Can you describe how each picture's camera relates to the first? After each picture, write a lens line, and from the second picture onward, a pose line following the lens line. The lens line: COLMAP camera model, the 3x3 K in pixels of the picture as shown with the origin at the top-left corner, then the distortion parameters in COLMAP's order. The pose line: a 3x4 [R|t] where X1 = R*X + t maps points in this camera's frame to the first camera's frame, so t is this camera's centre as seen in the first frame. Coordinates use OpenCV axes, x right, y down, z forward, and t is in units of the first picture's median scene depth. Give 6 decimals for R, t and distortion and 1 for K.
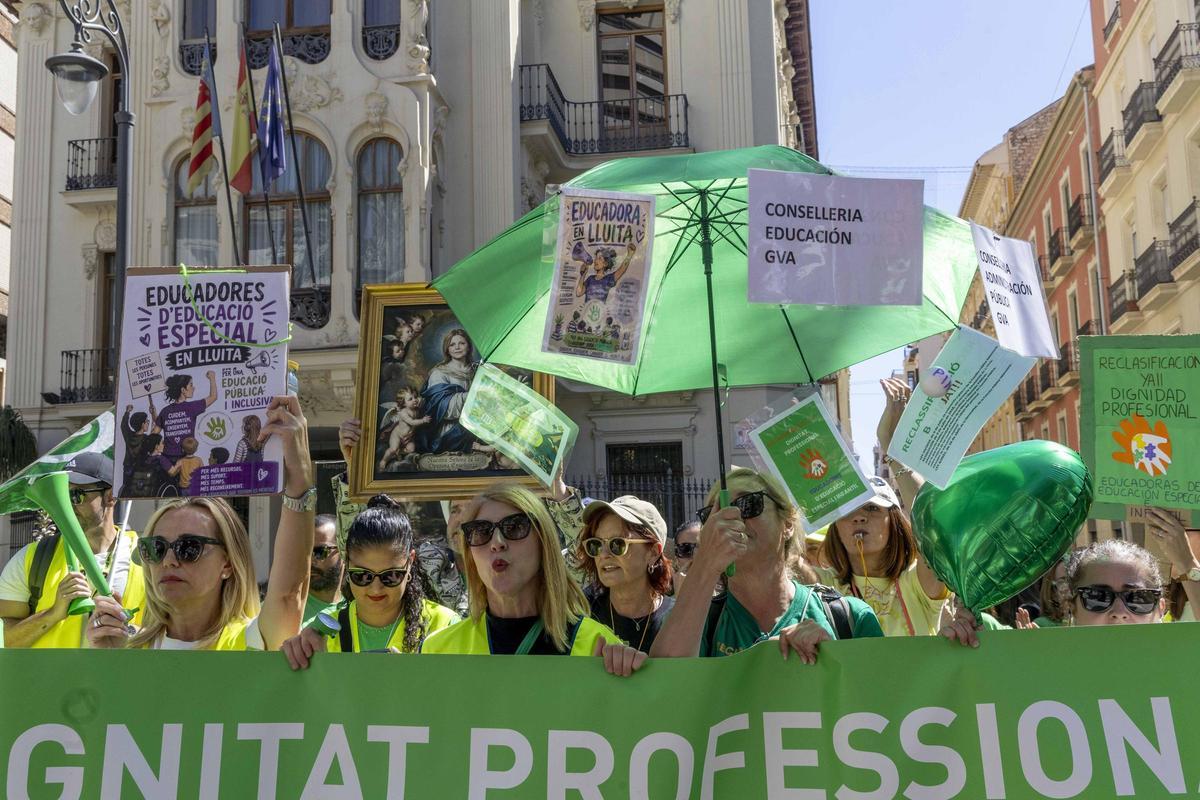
lens RADIAL K [[1191.0, 0, 667.6], [0, 1191.0, 398.1], [0, 0, 1]] dist [0.122282, -0.012998]
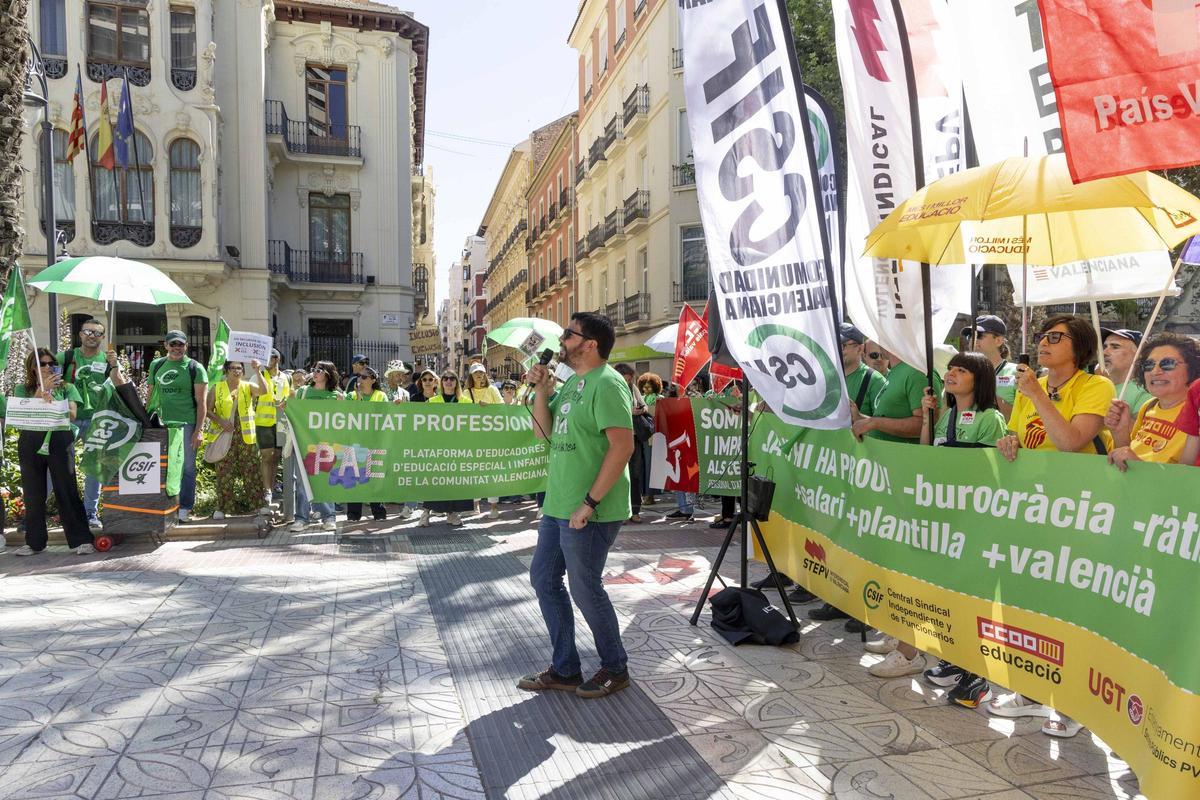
lens RADIAL K [[805.6, 0, 605.9], [0, 805.6, 407.8], [0, 0, 1]] dist [0.002663, 0.004426]
pose [[0.926777, 0.023596, 0.374870, -0.060387], [-0.085389, 0.985129, 0.149094, -0.033617], [-0.365778, -0.170186, 0.915010, -0.221012]]
